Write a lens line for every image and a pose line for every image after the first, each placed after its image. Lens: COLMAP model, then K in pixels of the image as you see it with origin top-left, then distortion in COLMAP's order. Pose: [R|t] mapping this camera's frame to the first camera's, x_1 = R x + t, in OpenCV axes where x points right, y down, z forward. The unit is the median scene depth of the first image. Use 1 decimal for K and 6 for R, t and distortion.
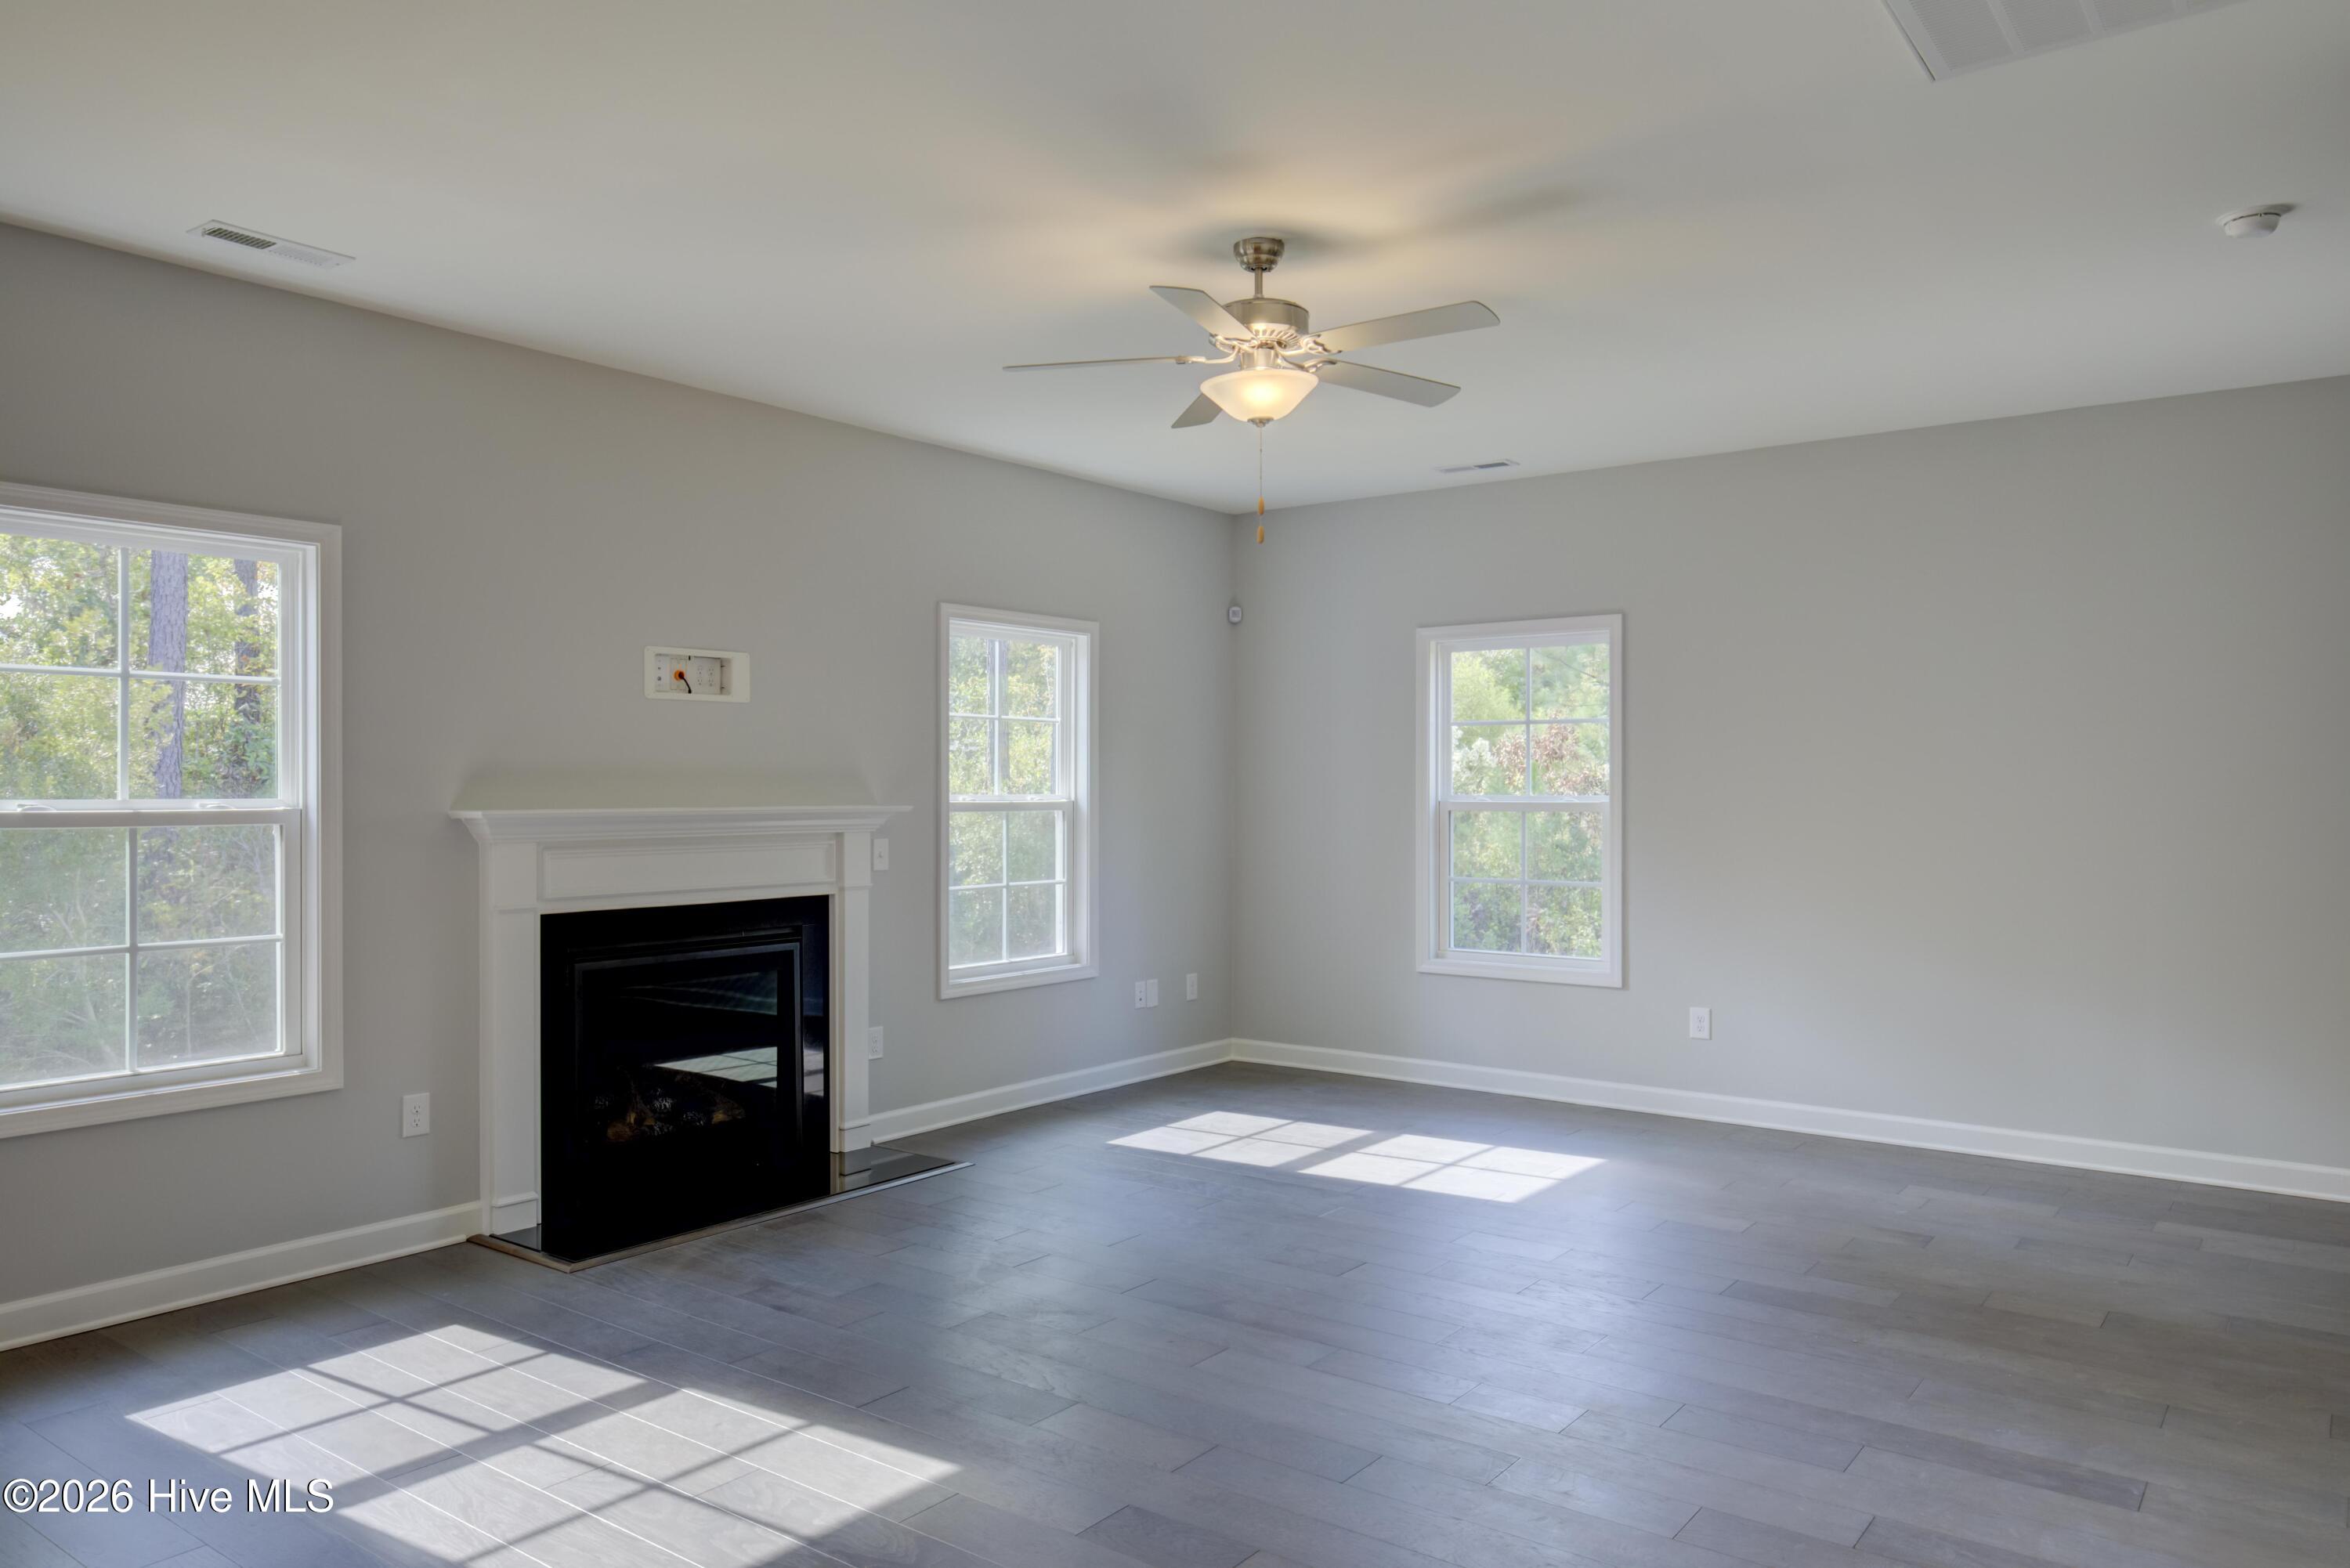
lens RADIAL K [[1719.5, 0, 1180.1], [0, 1719.5, 789.5], [0, 0, 1]] dist [-0.002778, 0.001533]
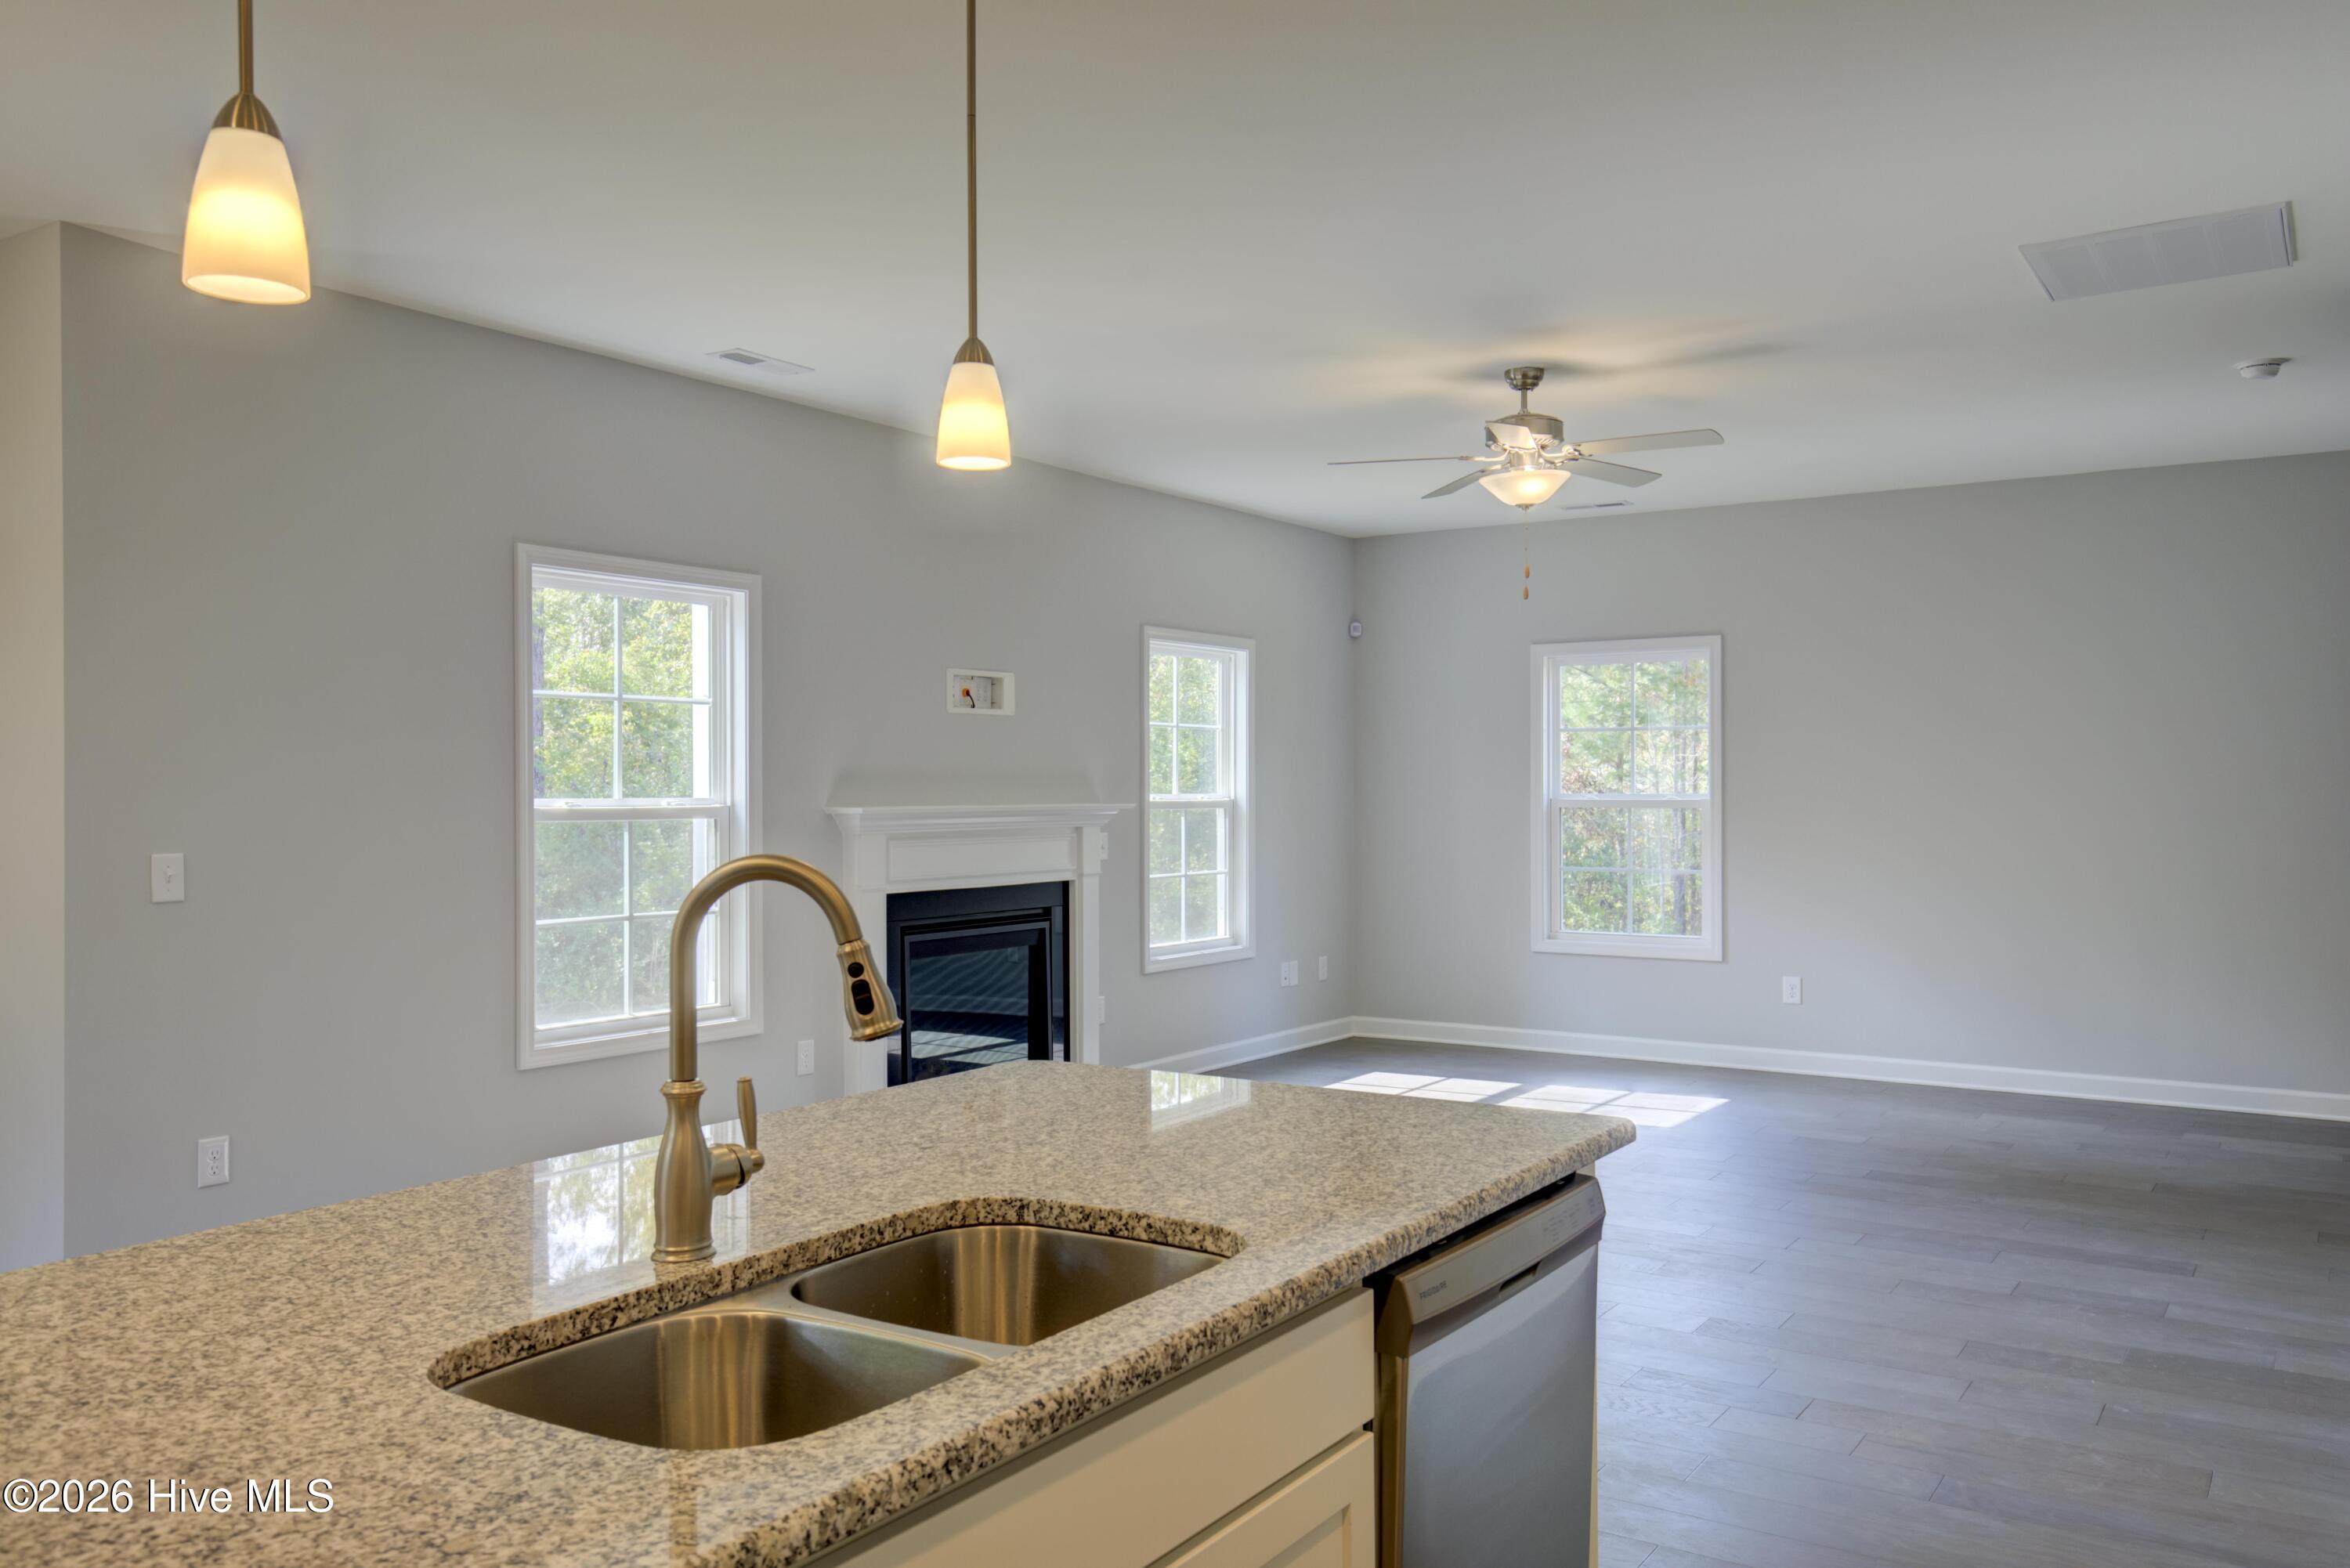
lens RADIAL K [[1972.5, 0, 1173.0], [0, 1972.5, 784.8], [0, 0, 1]] dist [0.005918, 0.000159]
pose [[0.997905, -0.001846, 0.064667, -0.223928], [0.002035, 0.999994, -0.002864, 0.000789], [-0.064661, 0.002990, 0.997903, -0.336144]]
